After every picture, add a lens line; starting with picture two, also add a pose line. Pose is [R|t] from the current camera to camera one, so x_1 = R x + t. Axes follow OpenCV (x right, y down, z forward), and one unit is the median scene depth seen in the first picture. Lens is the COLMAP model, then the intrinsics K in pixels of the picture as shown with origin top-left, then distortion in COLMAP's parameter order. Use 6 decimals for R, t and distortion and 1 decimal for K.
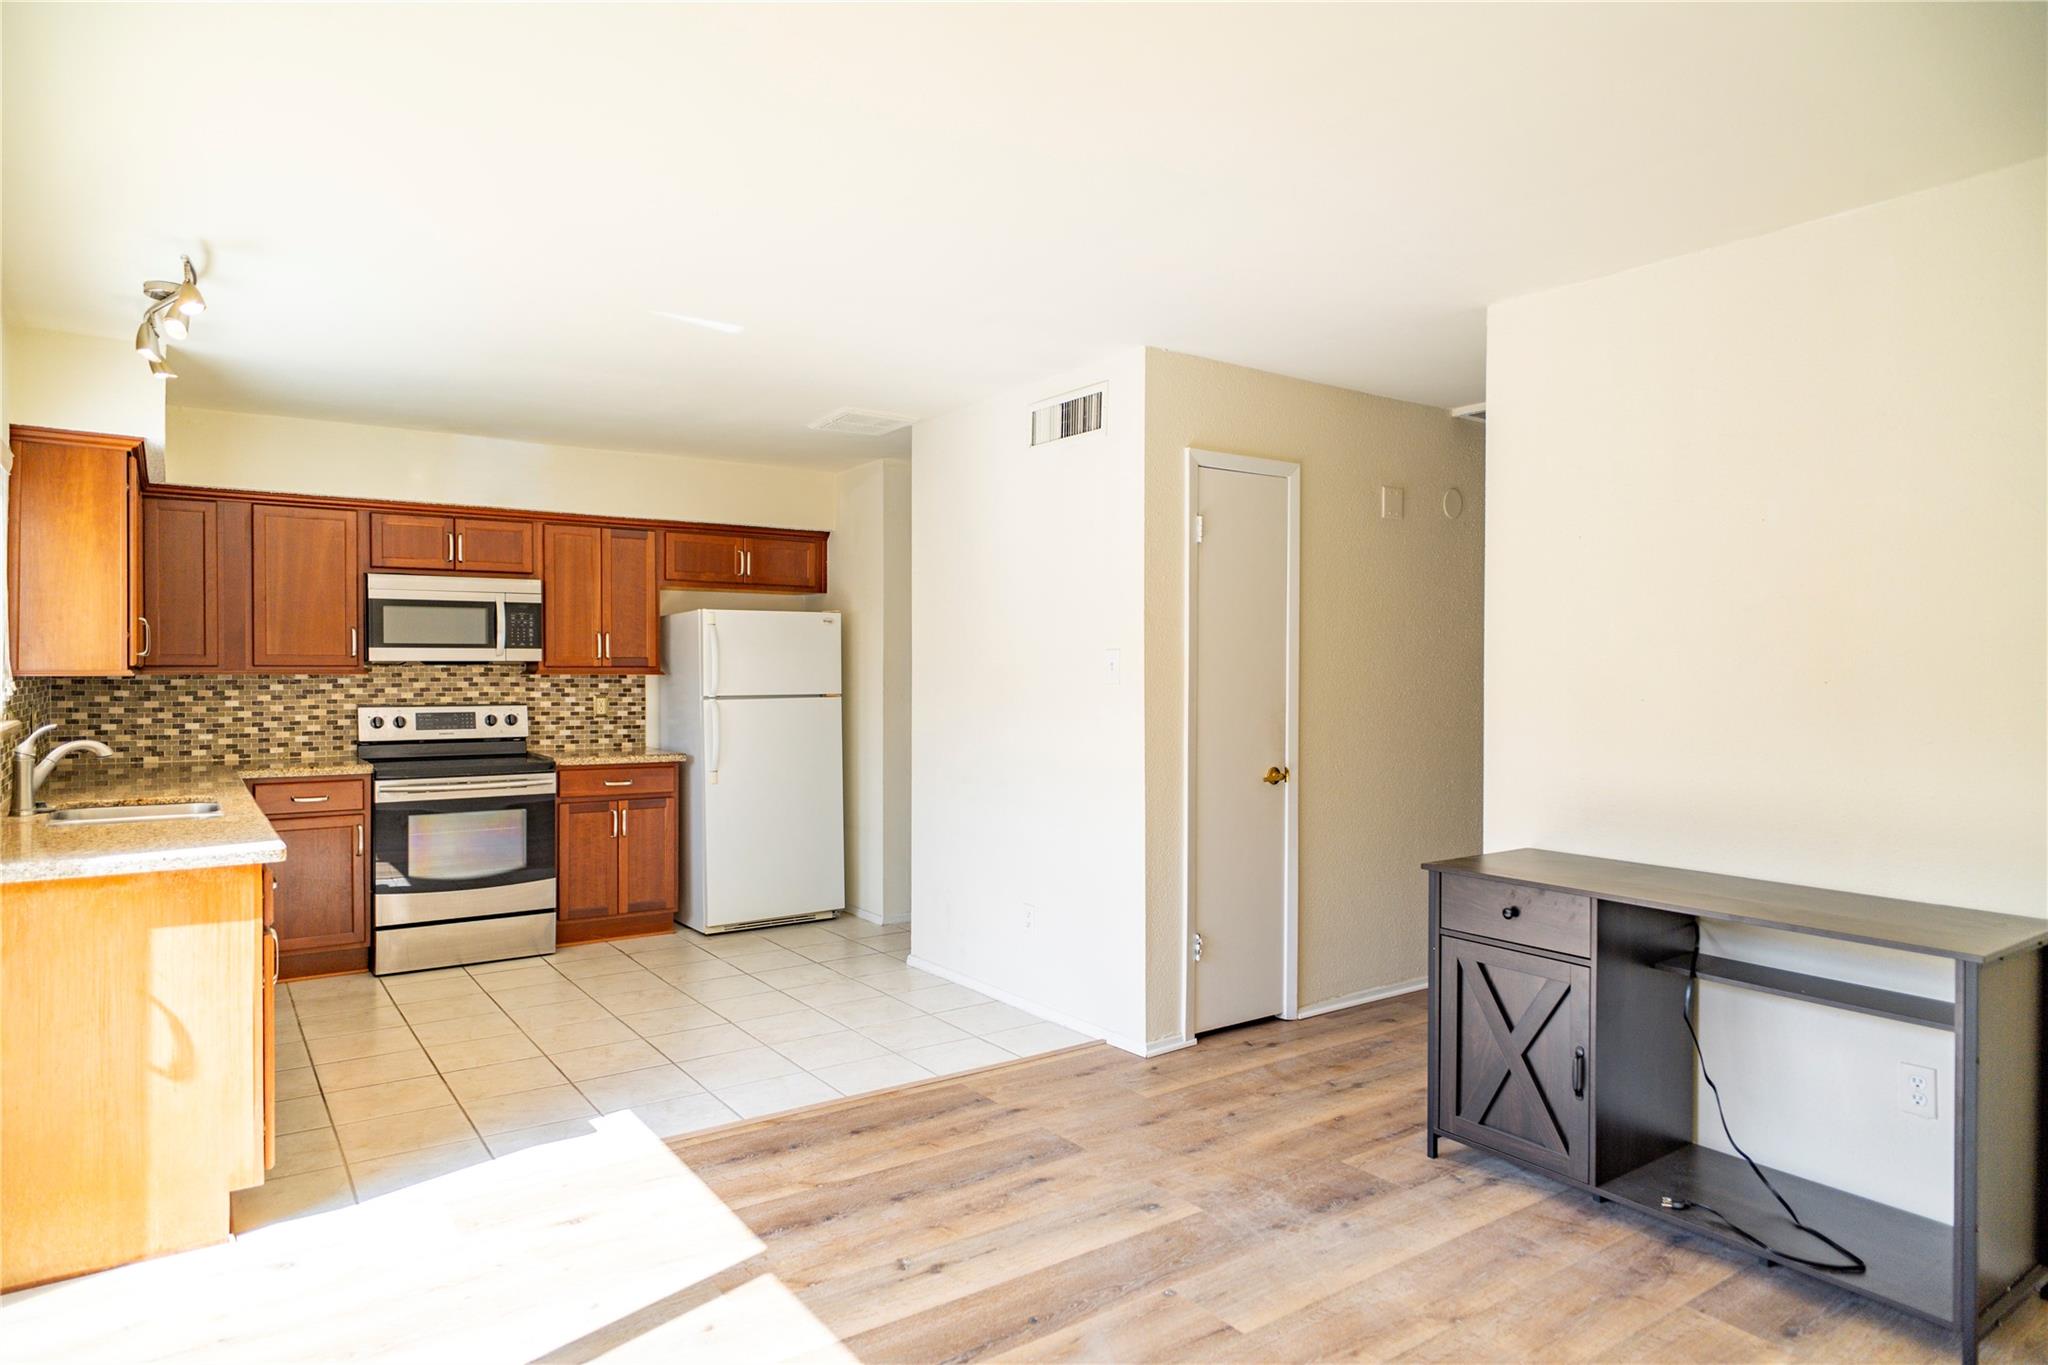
lens RADIAL K [[1206.6, 0, 993.1], [0, 1206.6, 707.3], [0, 0, 1]] dist [-0.000530, 0.002097]
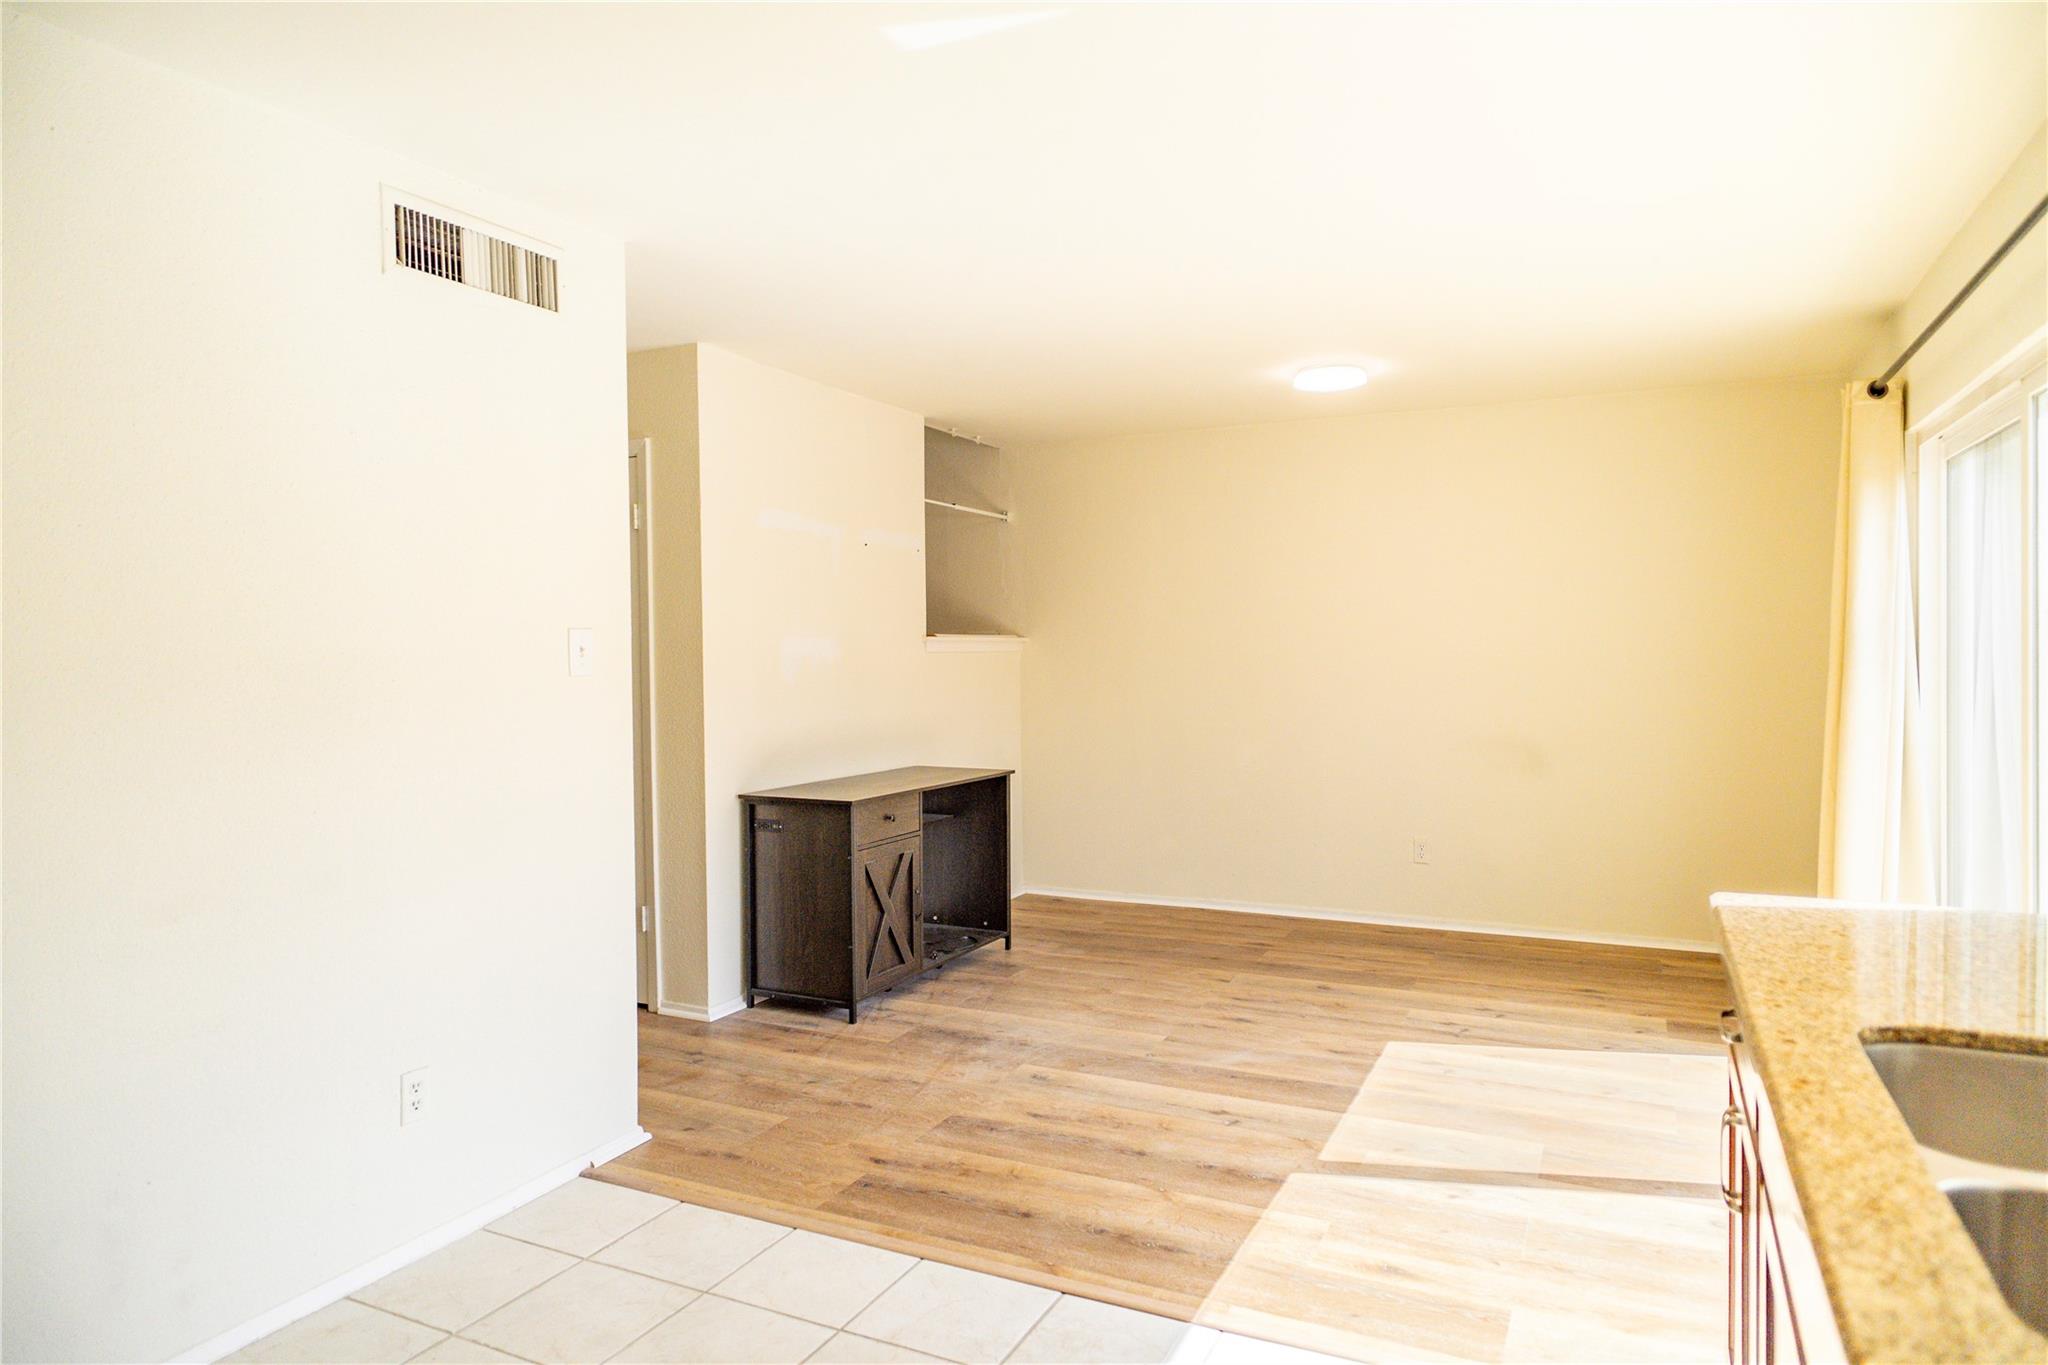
lens RADIAL K [[1227.7, 0, 1027.7], [0, 1227.7, 674.9], [0, 0, 1]] dist [0.000467, 0.003468]
pose [[-0.494614, -0.015501, 0.868974, -0.833617], [0.033948, 0.998733, 0.037138, -0.045863], [-0.868449, 0.047869, -0.493461, 1.392192]]
